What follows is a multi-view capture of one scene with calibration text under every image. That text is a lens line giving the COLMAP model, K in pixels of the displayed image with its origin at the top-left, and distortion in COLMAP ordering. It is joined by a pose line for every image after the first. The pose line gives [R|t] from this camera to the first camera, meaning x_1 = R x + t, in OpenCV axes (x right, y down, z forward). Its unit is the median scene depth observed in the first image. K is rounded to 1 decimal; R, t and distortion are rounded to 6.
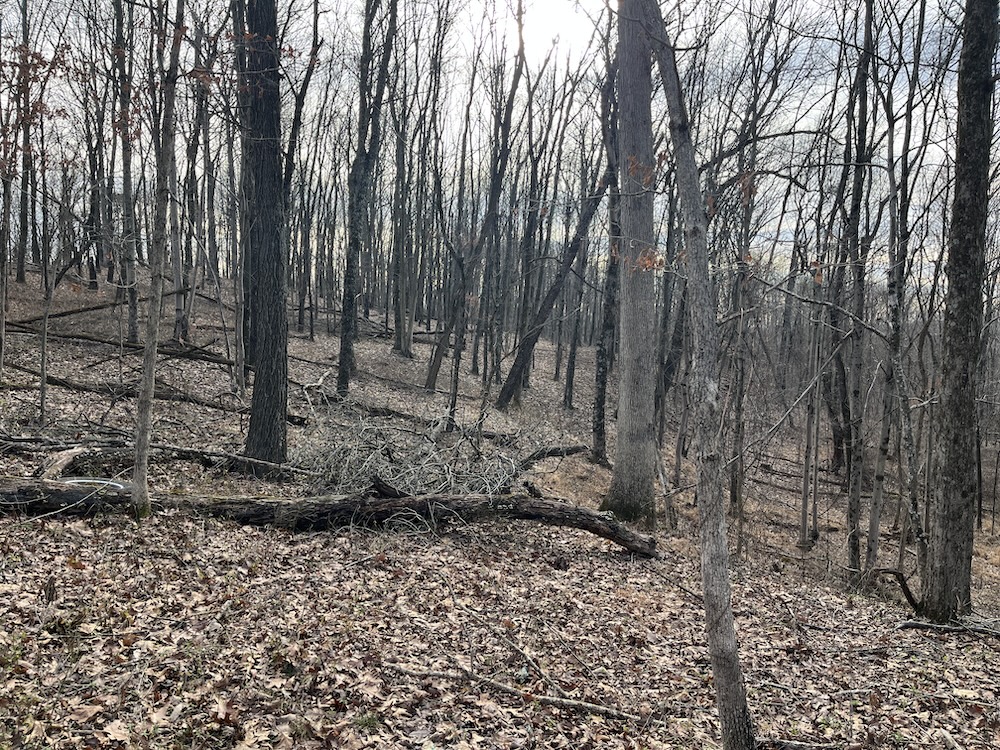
lens RADIAL K [[754.3, 0, 496.6], [0, 754.3, 376.1], [0, 0, 1]] dist [0.110483, -0.143737]
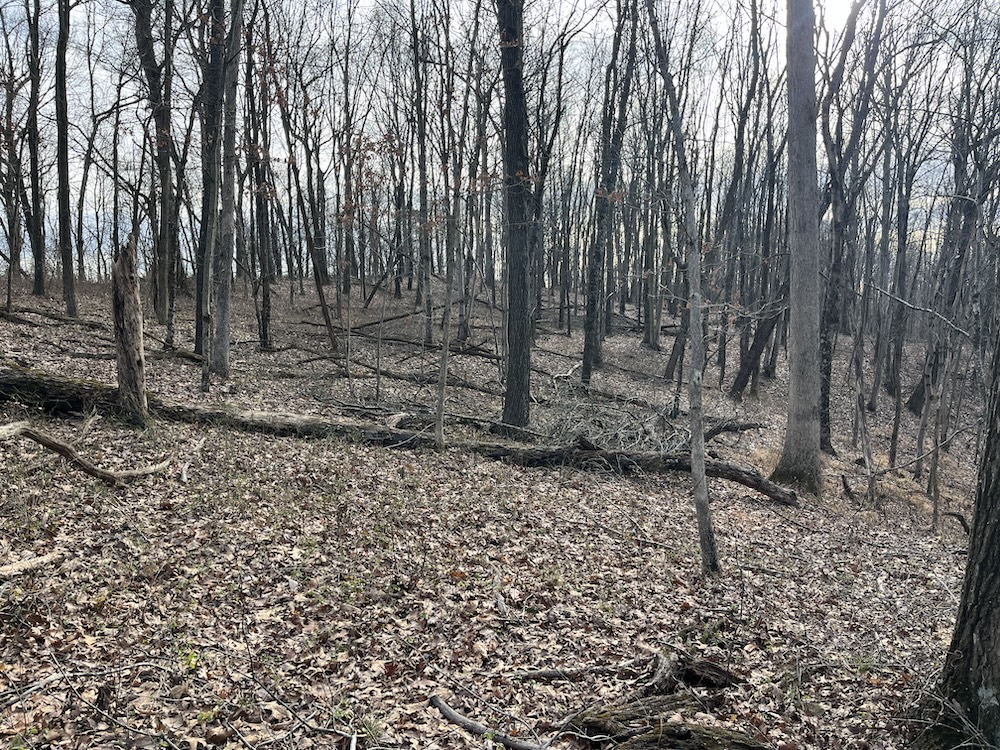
lens RADIAL K [[754.3, 0, 496.6], [0, 754.3, 376.1], [0, 0, 1]] dist [0.110483, -0.143737]
pose [[0.939817, 0.001058, -0.341677, 0.081796], [0.002685, 0.999941, 0.010481, -0.000060], [0.341668, -0.010767, 0.939759, -0.190091]]
